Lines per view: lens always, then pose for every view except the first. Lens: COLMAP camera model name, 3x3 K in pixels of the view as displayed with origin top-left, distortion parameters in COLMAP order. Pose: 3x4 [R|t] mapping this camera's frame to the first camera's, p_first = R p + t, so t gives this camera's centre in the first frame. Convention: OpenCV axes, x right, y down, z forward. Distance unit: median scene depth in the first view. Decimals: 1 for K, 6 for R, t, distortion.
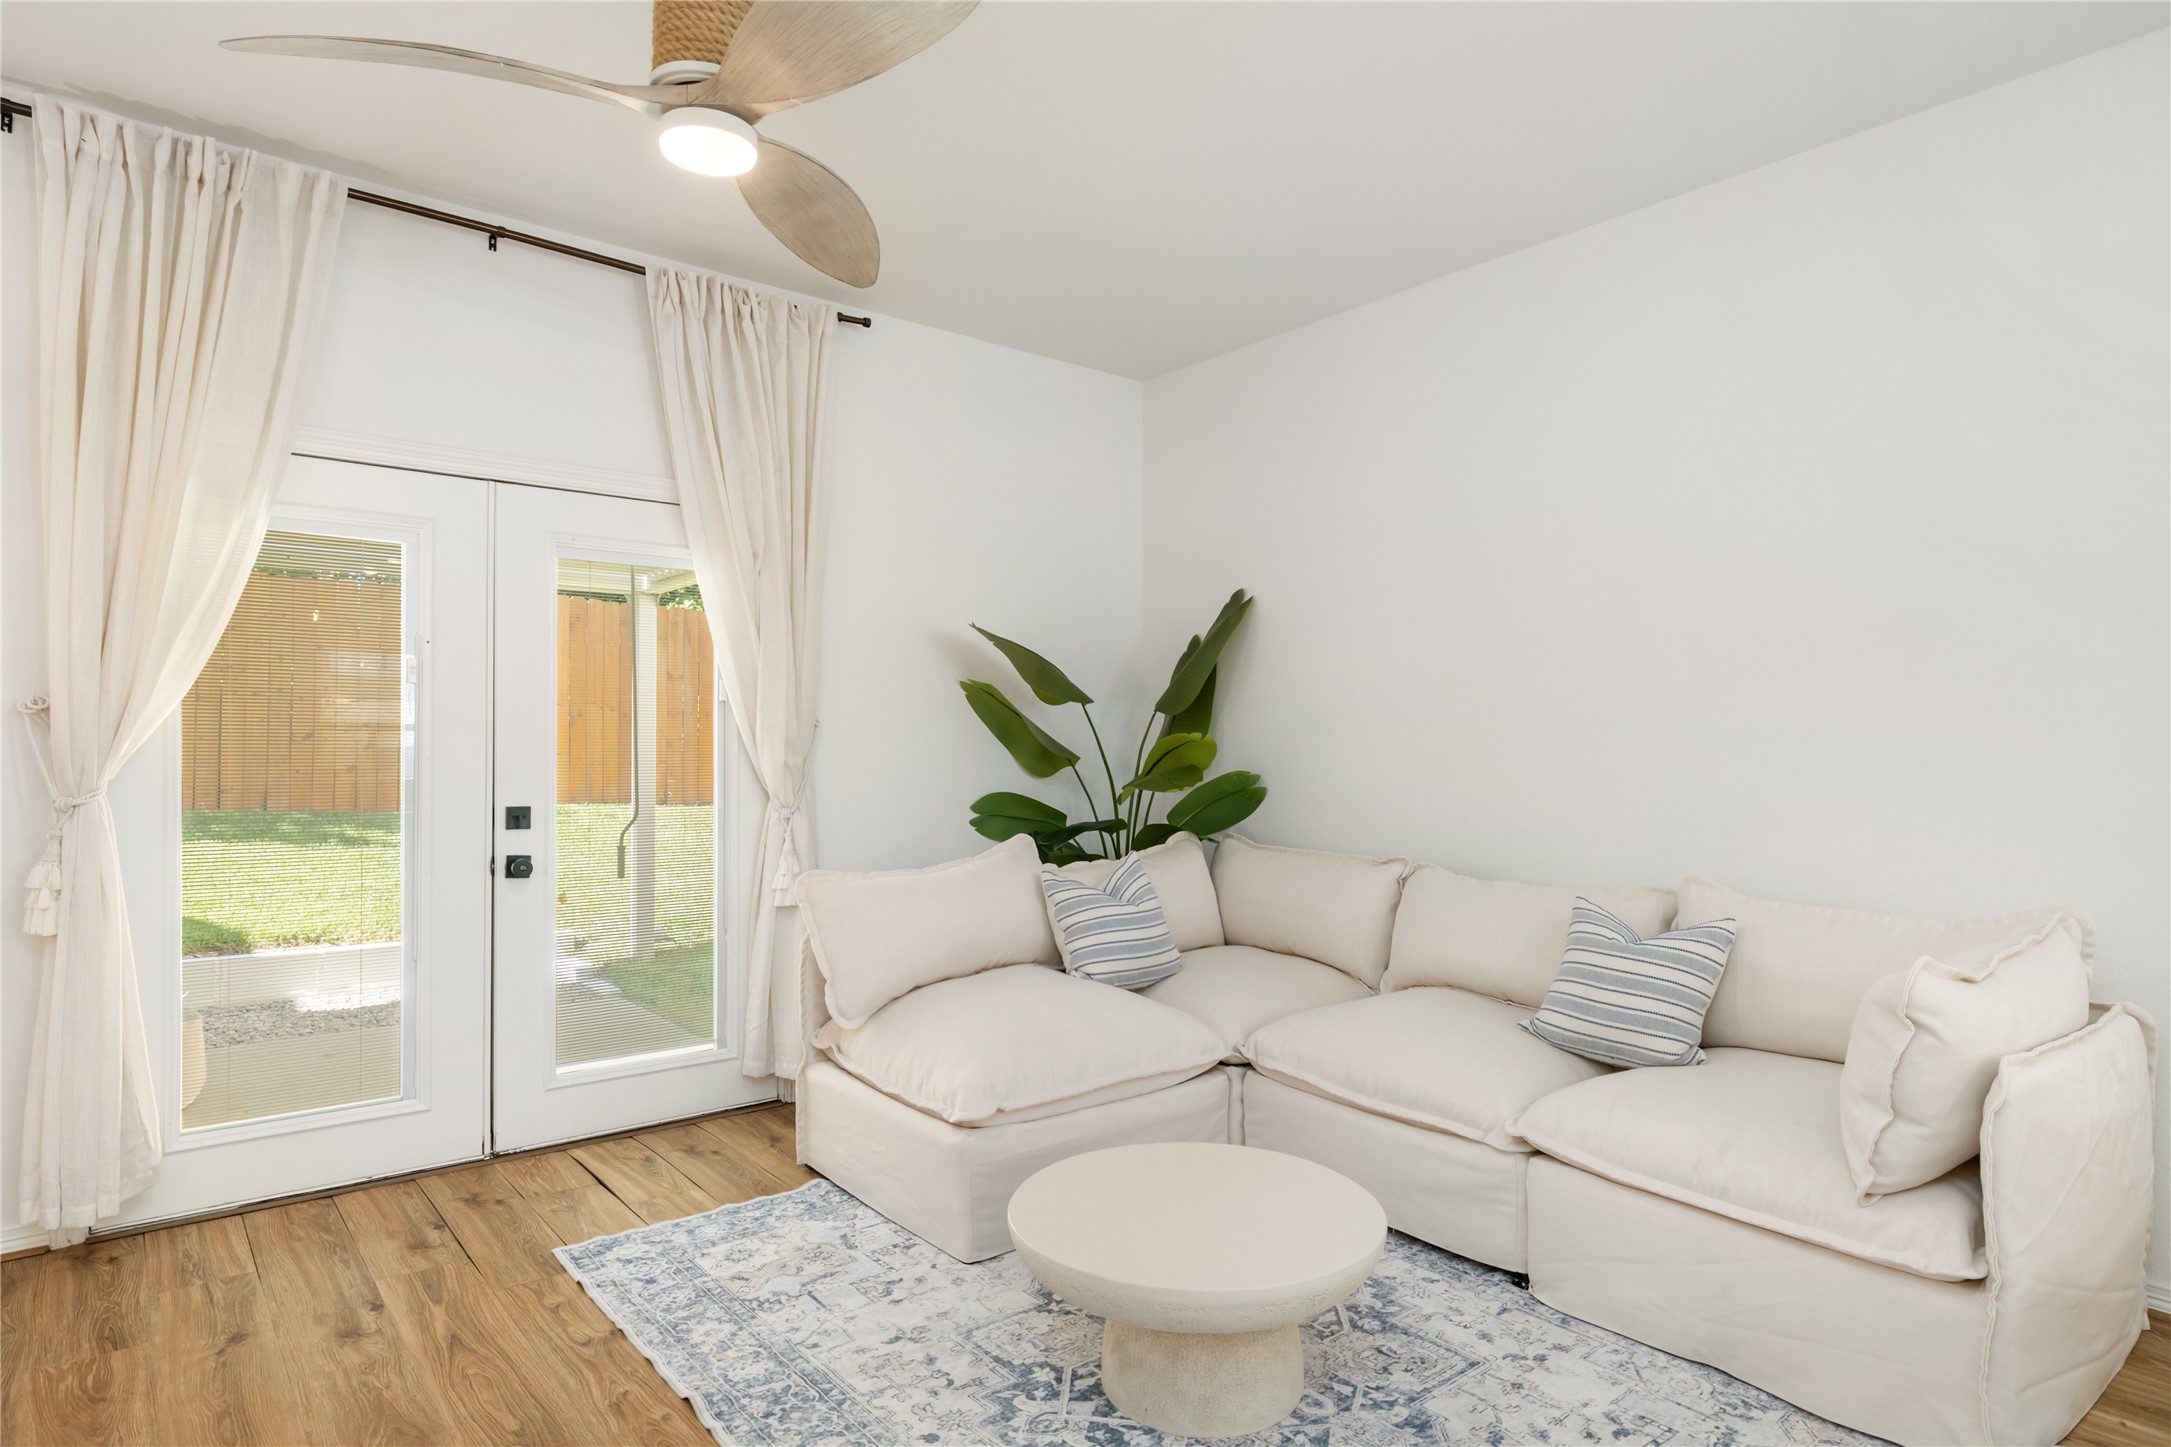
lens RADIAL K [[1205.4, 0, 1096.8], [0, 1205.4, 749.7], [0, 0, 1]] dist [0.002344, 0.000120]
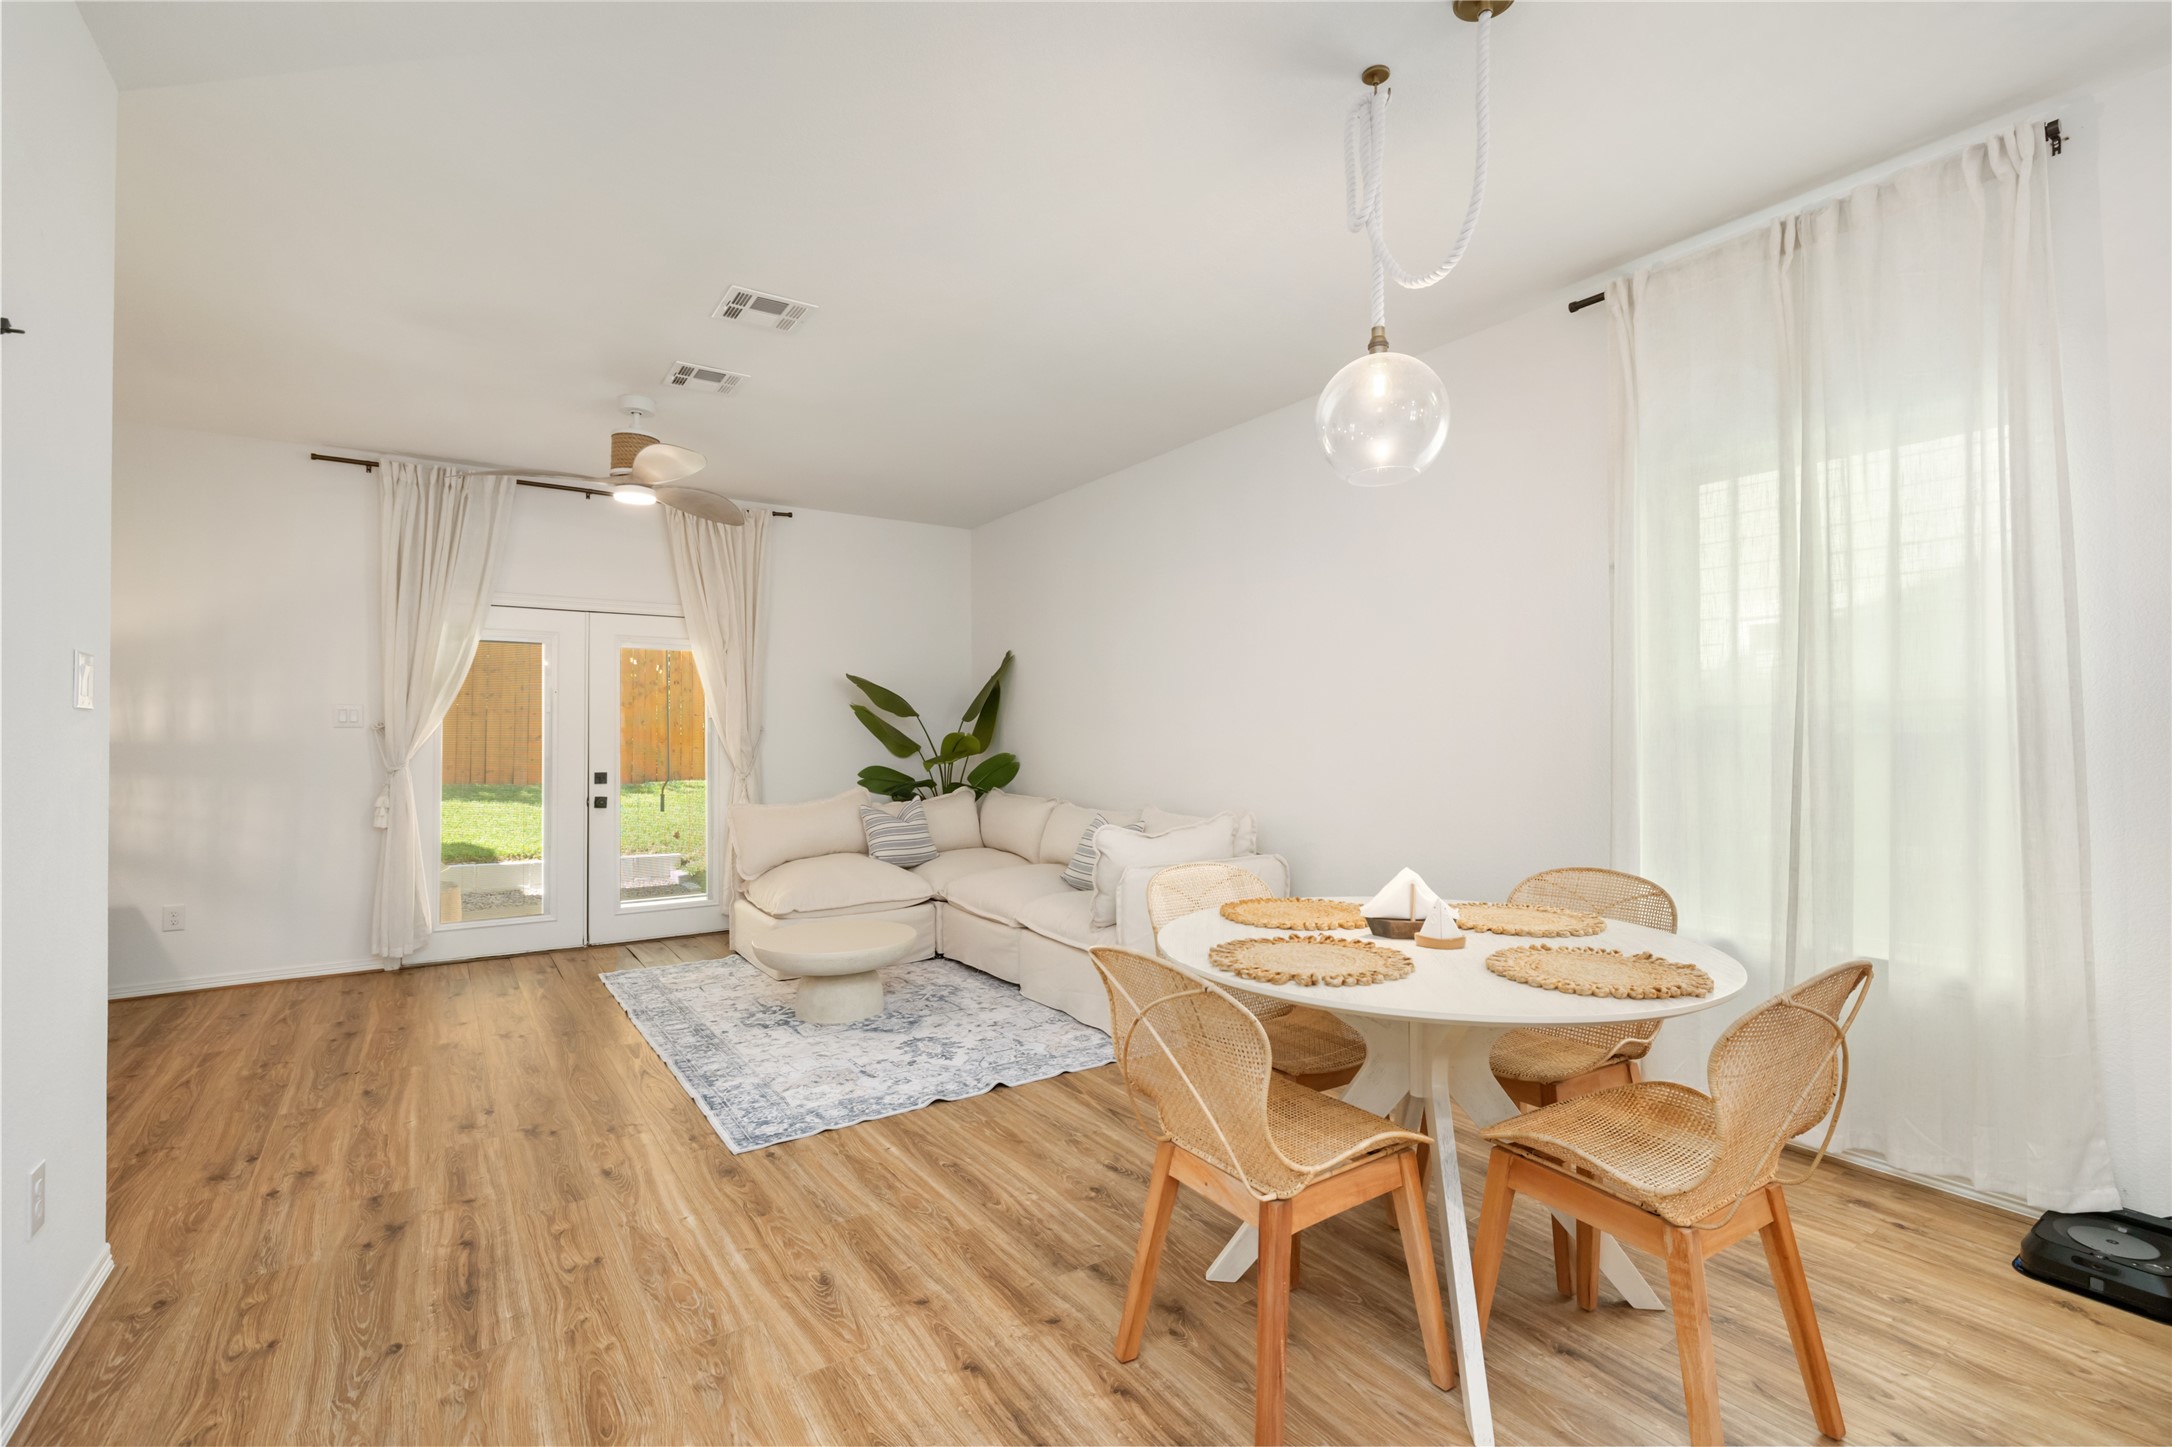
lens RADIAL K [[983.4, 0, 1087.0], [0, 983.4, 725.8], [0, 0, 1]] dist [-0.000011, 0.002193]
pose [[0.995132, -0.010221, -0.098020, 0.548307], [0.008531, 0.999808, -0.017638, 0.006109], [0.098182, 0.016716, 0.995028, -0.621267]]
